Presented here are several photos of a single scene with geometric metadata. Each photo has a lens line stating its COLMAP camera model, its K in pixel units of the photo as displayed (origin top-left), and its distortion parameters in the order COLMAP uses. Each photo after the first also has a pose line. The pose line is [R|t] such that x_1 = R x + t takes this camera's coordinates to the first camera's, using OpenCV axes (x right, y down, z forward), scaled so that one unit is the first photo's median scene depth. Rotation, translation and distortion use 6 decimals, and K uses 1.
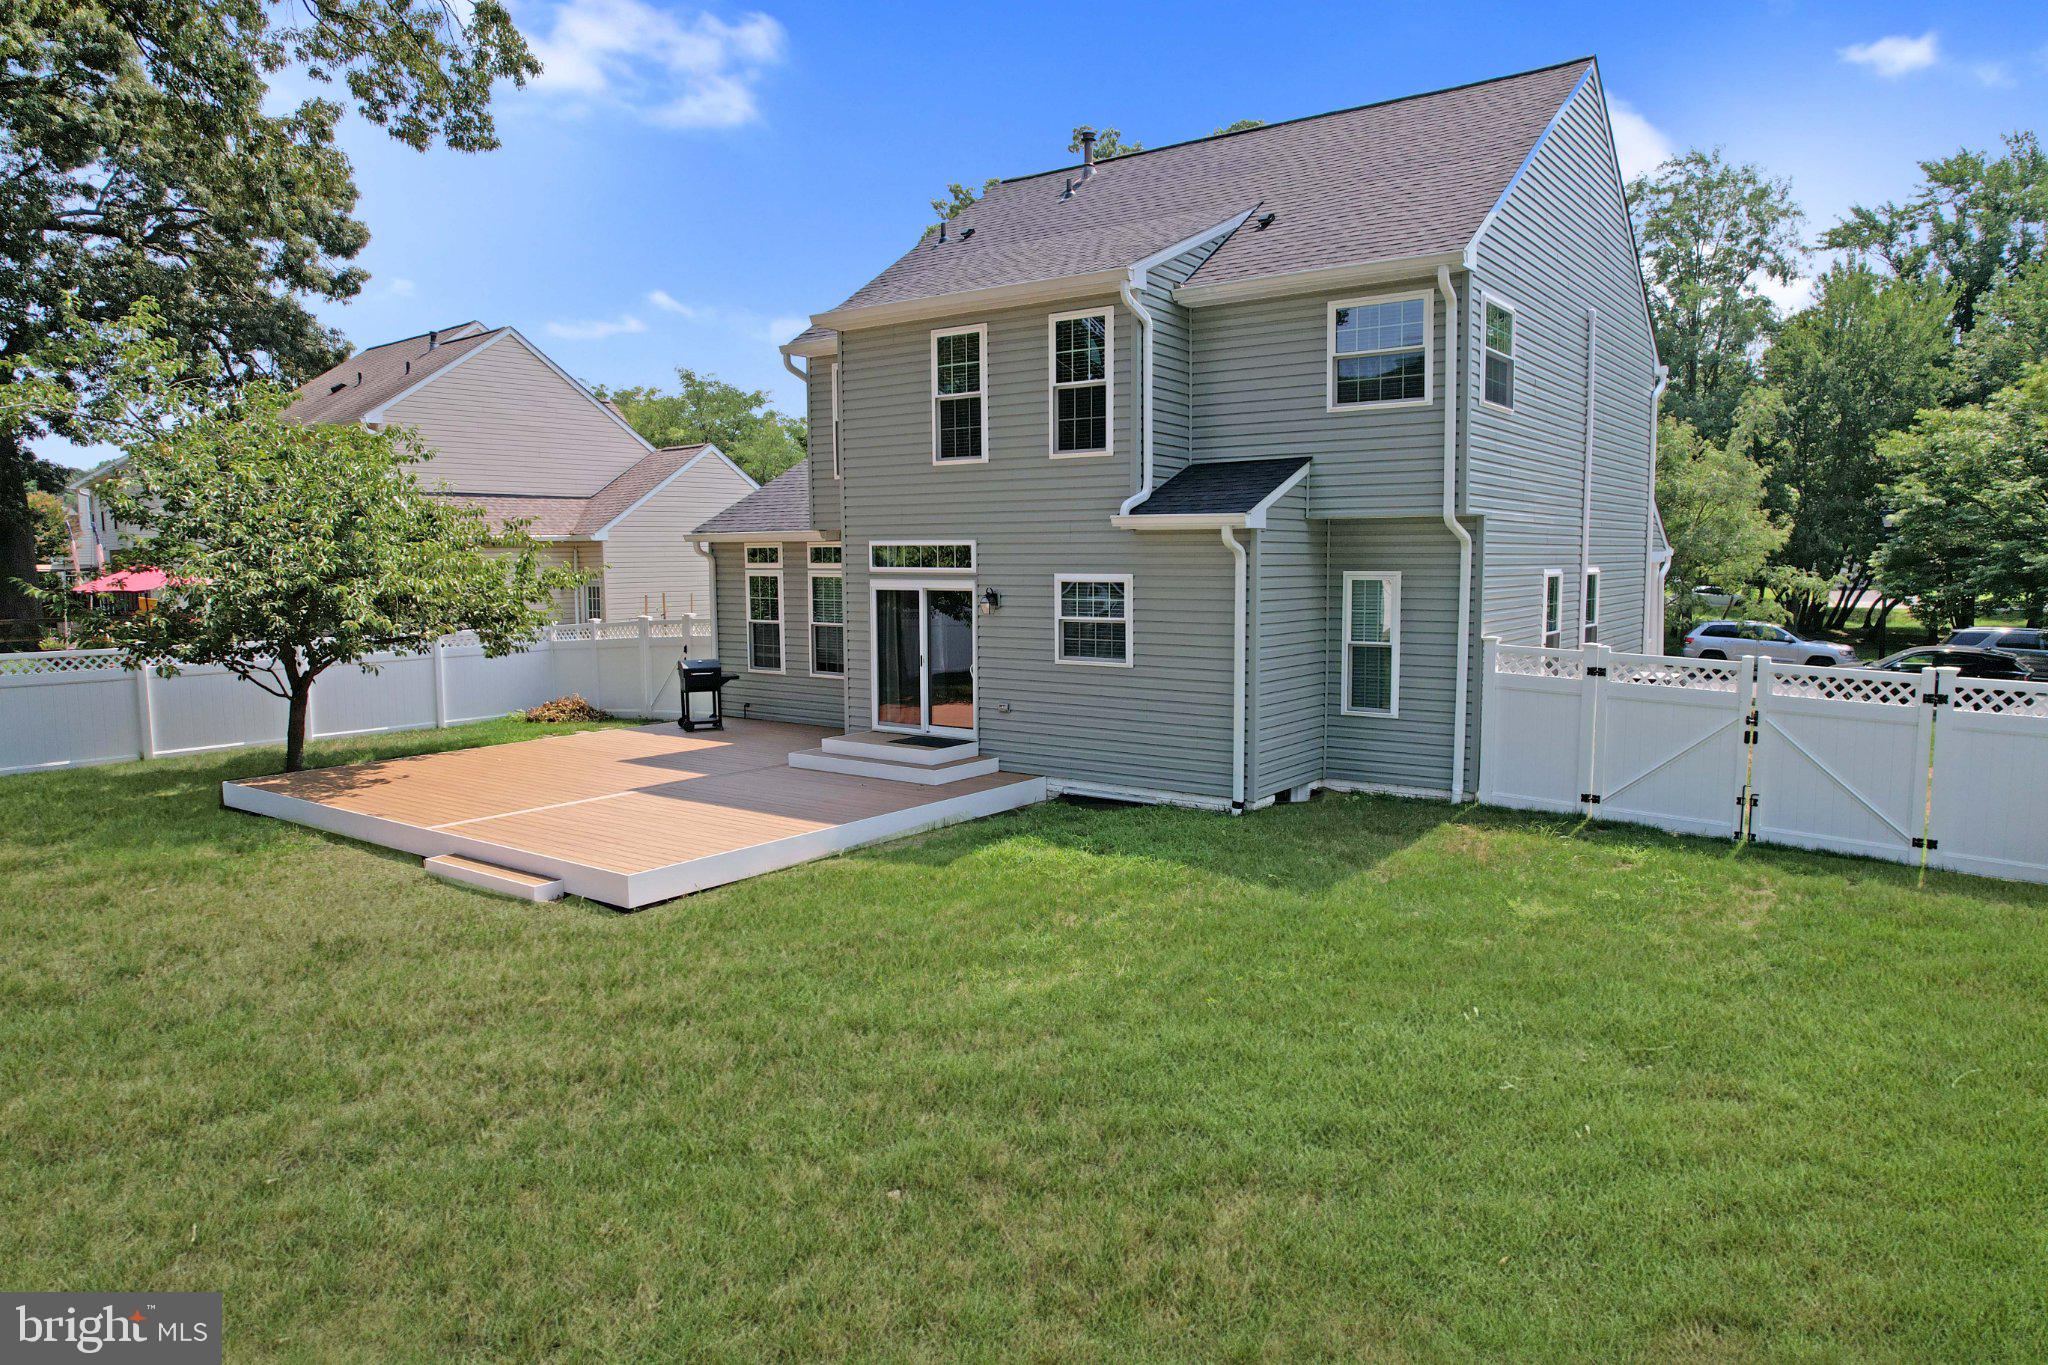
lens RADIAL K [[1306.3, 0, 1030.1], [0, 1306.3, 692.3], [0, 0, 1]] dist [-0.062888, 0.049707]
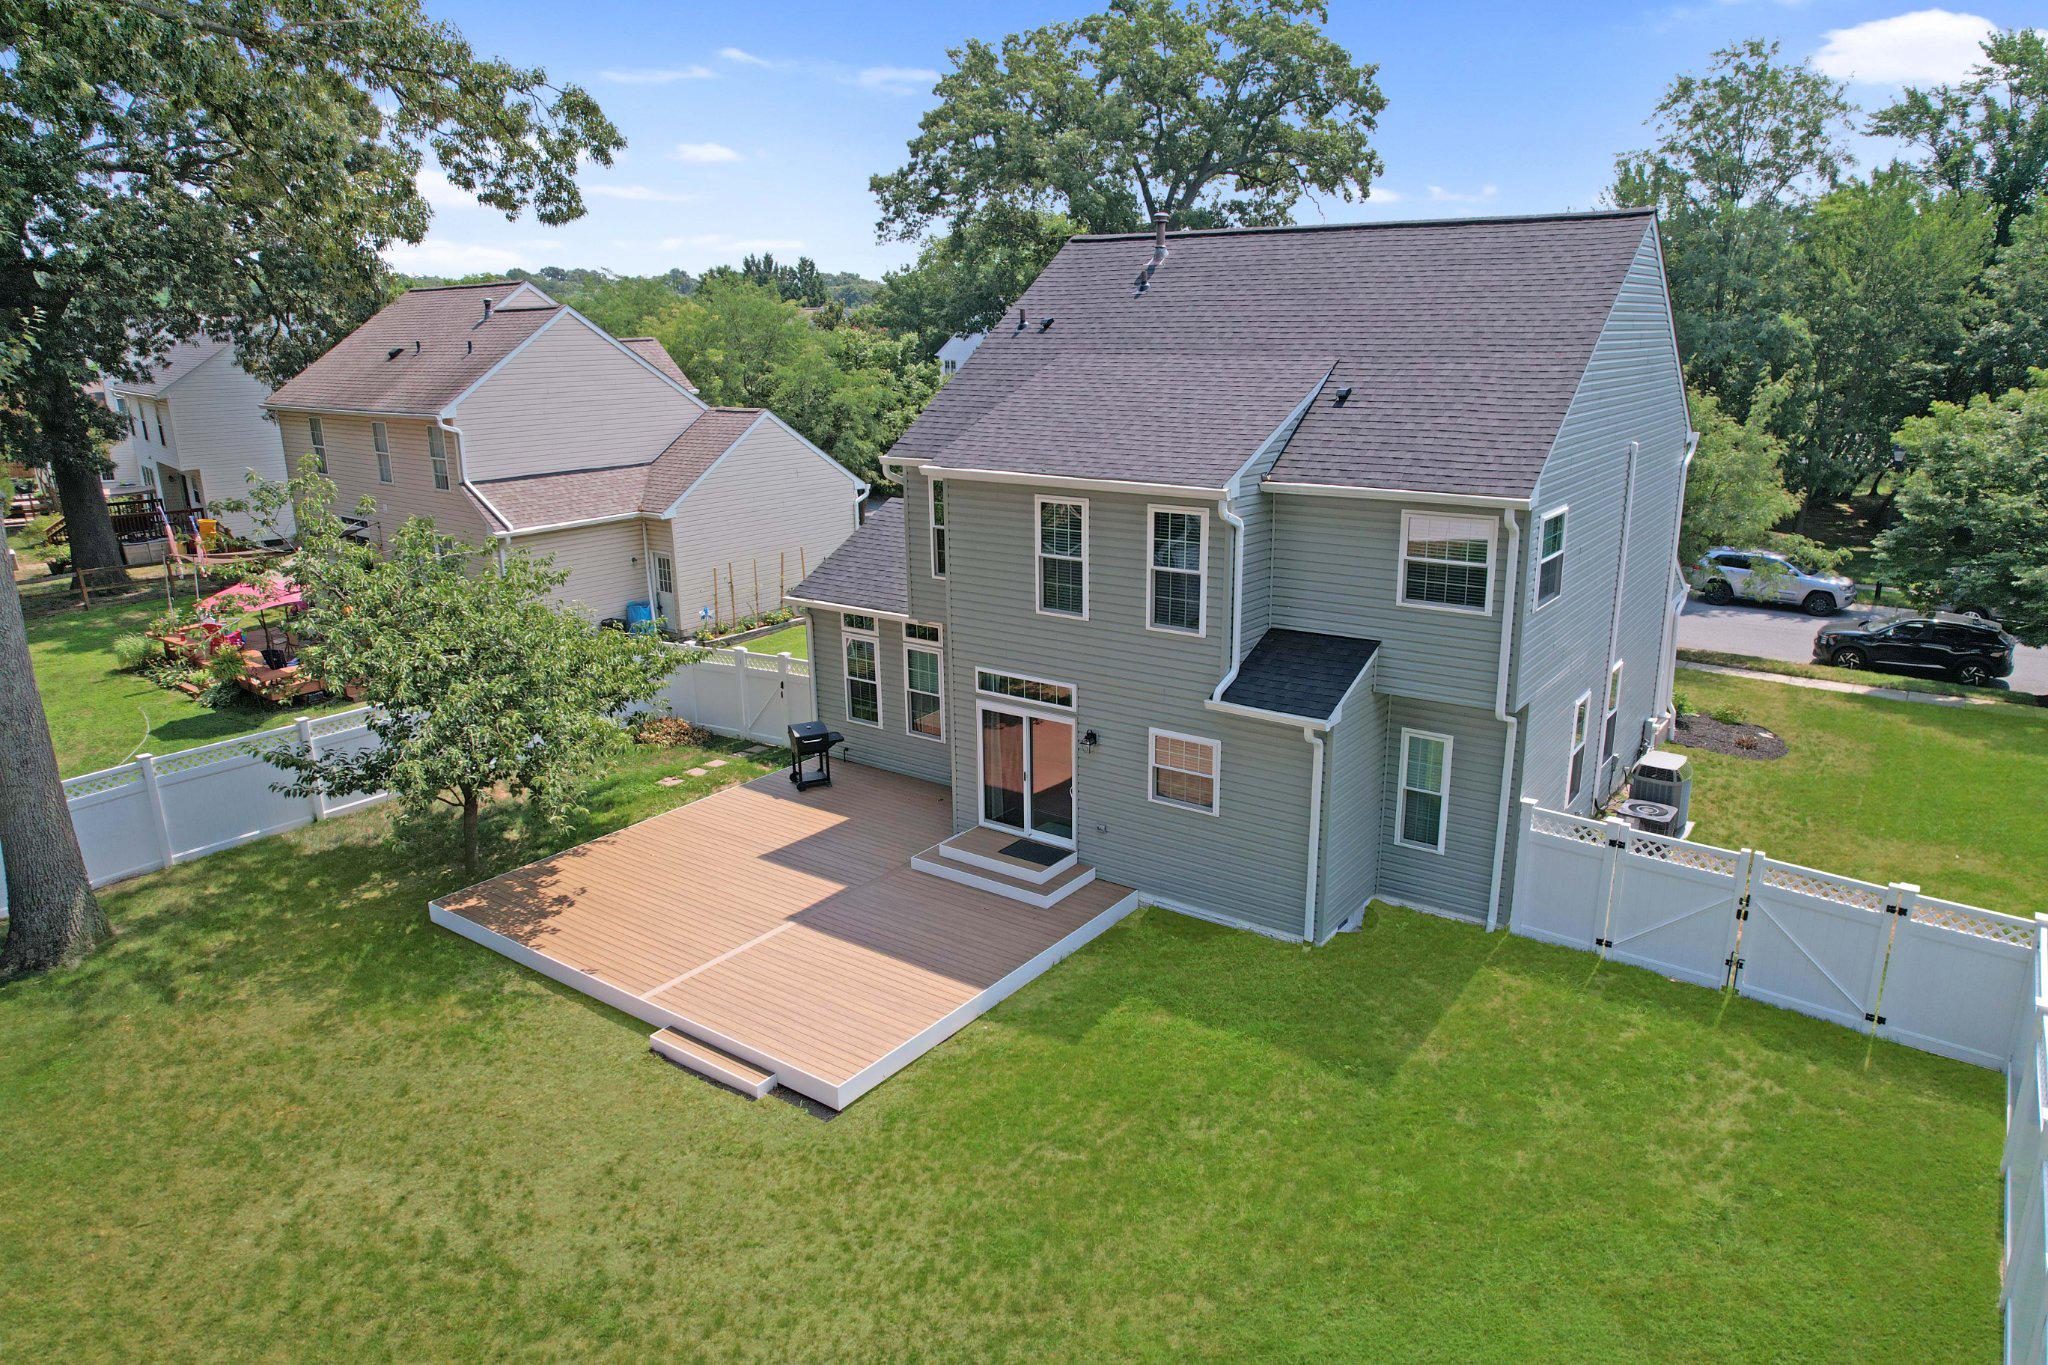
lens RADIAL K [[1306.3, 0, 1030.1], [0, 1306.3, 692.3], [0, 0, 1]] dist [-0.062888, 0.049707]
pose [[0.999984, -0.004903, 0.002845, -0.088326], [0.004361, 0.986020, 0.166570, -0.310135], [-0.003622, -0.166555, 0.986026, -0.120793]]
